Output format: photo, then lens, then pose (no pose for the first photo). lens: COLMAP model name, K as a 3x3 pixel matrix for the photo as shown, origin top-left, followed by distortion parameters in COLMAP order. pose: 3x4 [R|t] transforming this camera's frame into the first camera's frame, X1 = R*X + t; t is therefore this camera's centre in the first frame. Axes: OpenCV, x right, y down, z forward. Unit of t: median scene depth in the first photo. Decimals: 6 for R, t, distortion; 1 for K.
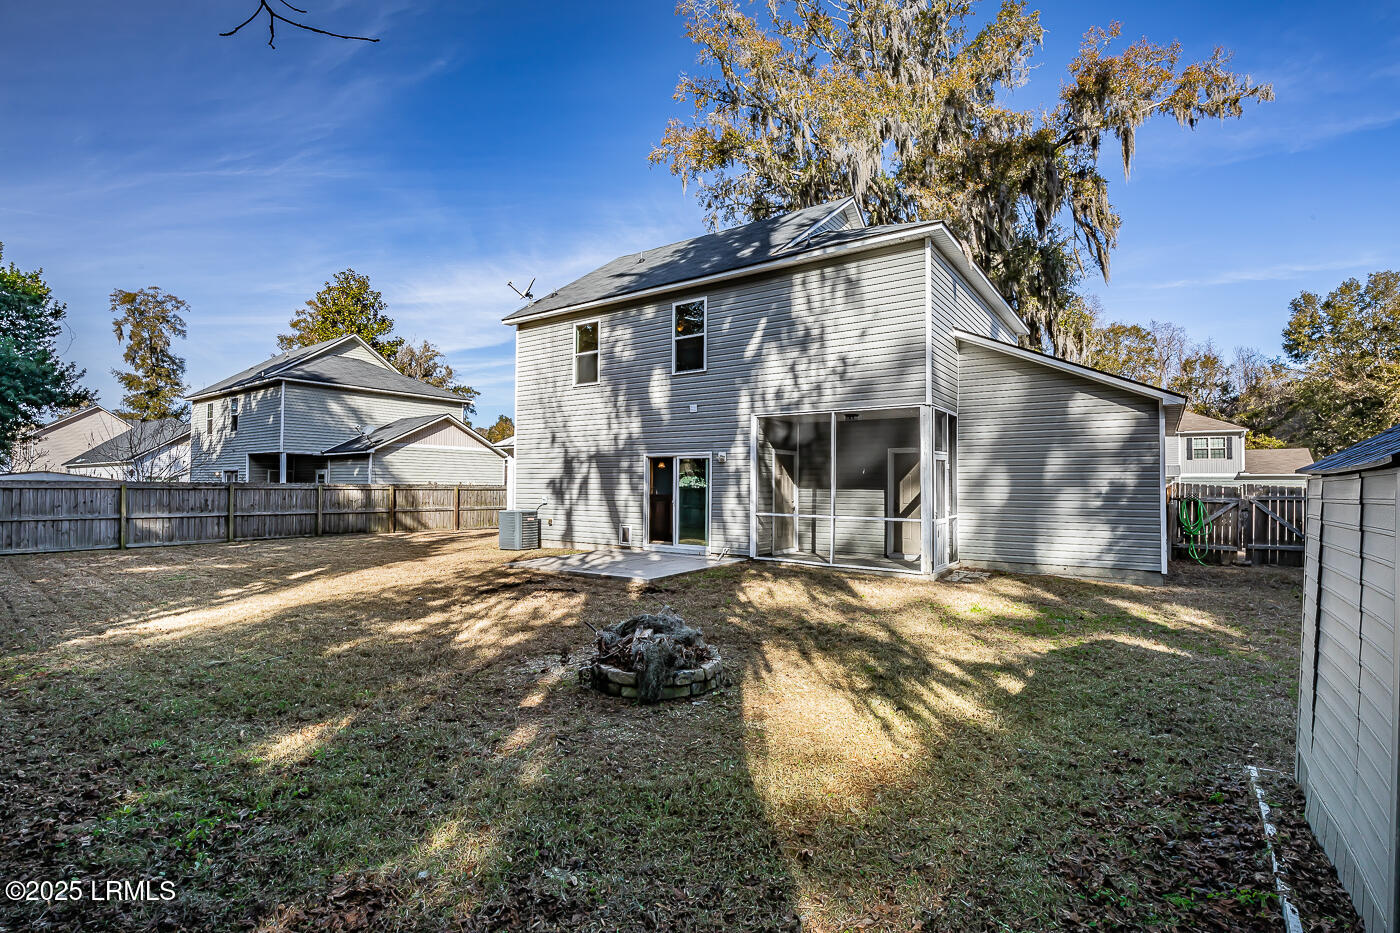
lens RADIAL K [[646.4, 0, 758.1], [0, 646.4, 473.4], [0, 0, 1]] dist [-0.032136, 0.004842]
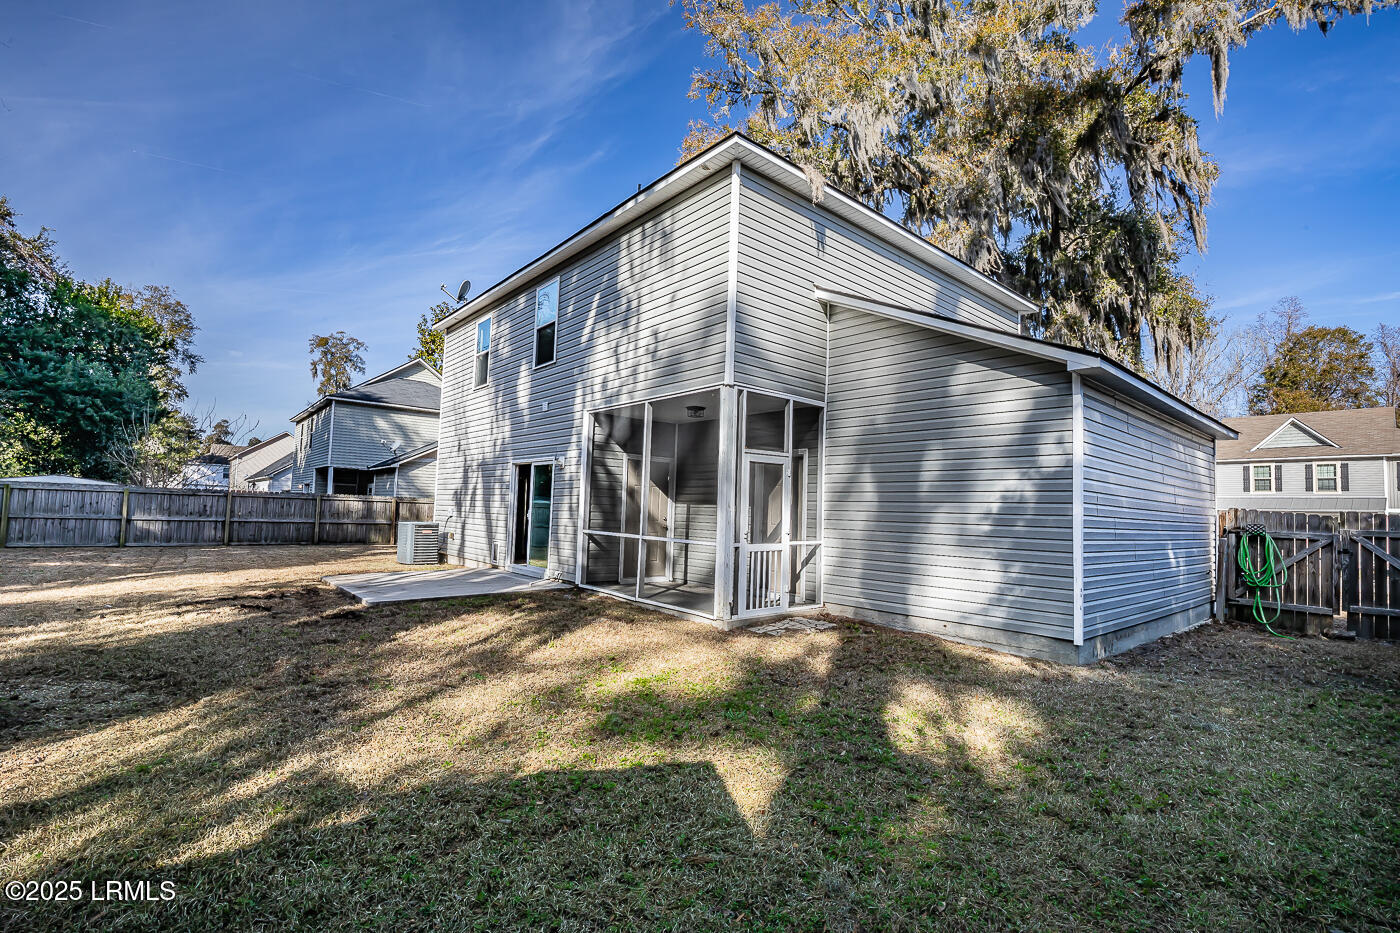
lens RADIAL K [[646.4, 0, 742.4], [0, 646.4, 473.4], [0, 0, 1]] dist [-0.032136, 0.004842]
pose [[0.966844, 0.008239, -0.255236, 0.353688], [-0.019441, 0.998954, -0.041397, 0.017247], [0.254627, 0.044986, 0.965992, 0.229459]]
